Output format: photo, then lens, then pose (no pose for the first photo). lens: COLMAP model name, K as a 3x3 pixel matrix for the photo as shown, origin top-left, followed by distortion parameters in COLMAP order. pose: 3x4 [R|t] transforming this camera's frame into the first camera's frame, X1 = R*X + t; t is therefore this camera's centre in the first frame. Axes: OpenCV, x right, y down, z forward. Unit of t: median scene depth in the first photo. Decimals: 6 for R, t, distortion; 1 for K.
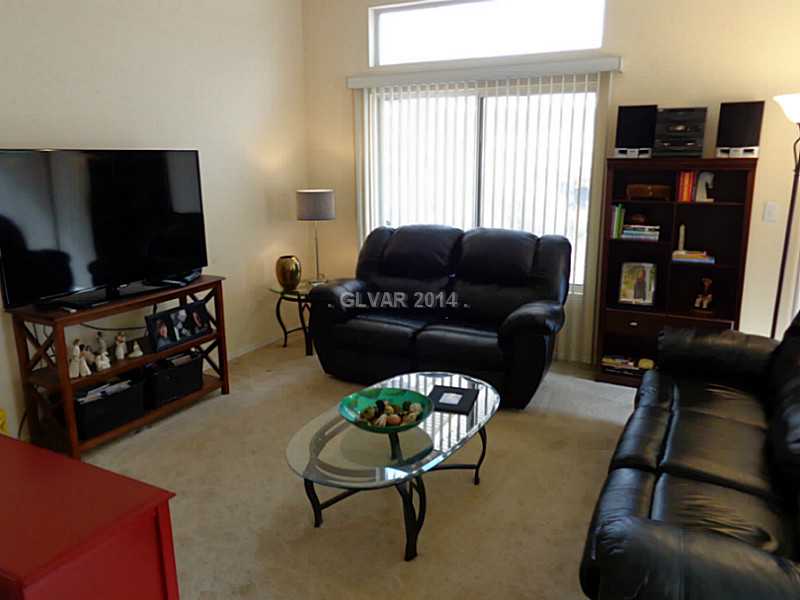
lens RADIAL K [[606.8, 0, 401.0], [0, 606.8, 297.3], [0, 0, 1]] dist [-0.002960, 0.012884]
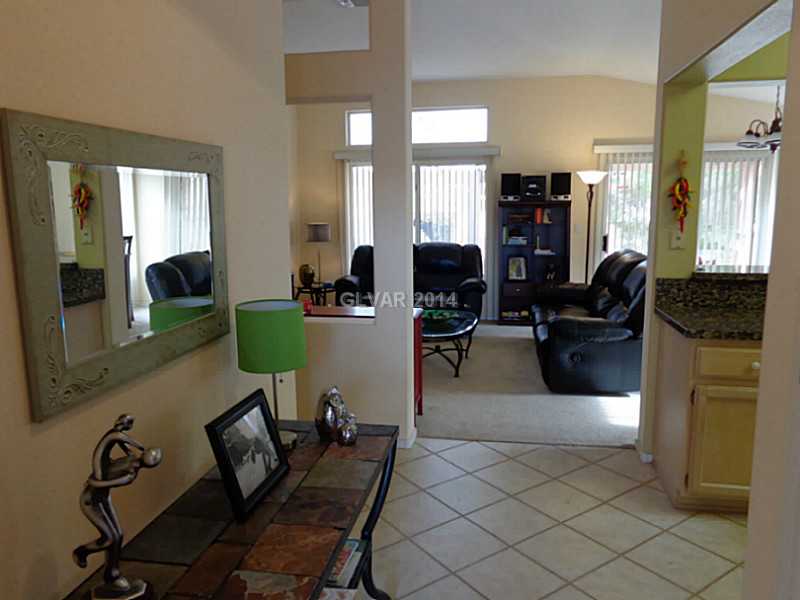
lens RADIAL K [[606.8, 0, 398.9], [0, 606.8, 301.1], [0, 0, 1]] dist [-0.002960, 0.012884]
pose [[0.958583, -0.052014, 0.280022, -0.485102], [0.072054, 0.995488, -0.061745, 0.167283], [-0.275547, 0.079365, 0.958006, -0.667676]]
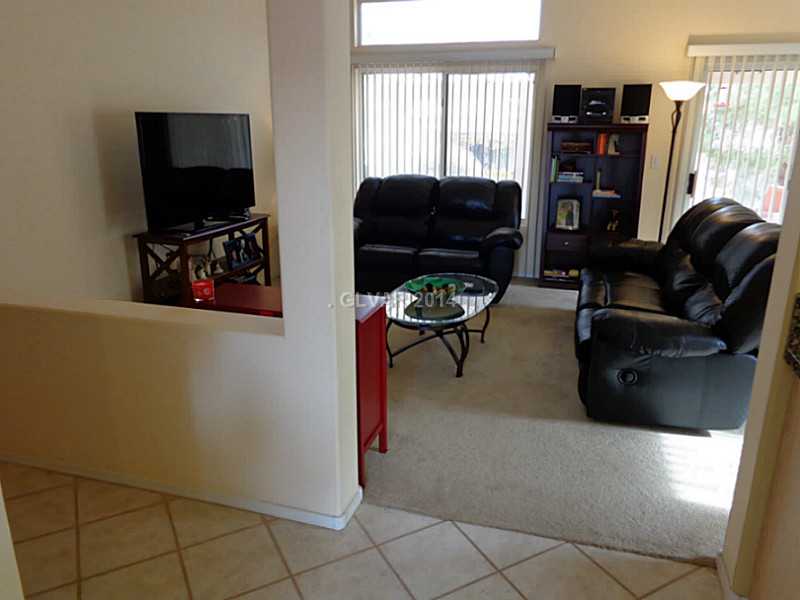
lens RADIAL K [[606.8, 0, 400.2], [0, 606.8, 299.2], [0, 0, 1]] dist [-0.002960, 0.012884]
pose [[0.984017, -0.042553, 0.172914, -0.245649], [0.032598, 0.997665, 0.060012, 0.077164], [-0.175064, -0.053416, 0.983107, -0.322047]]
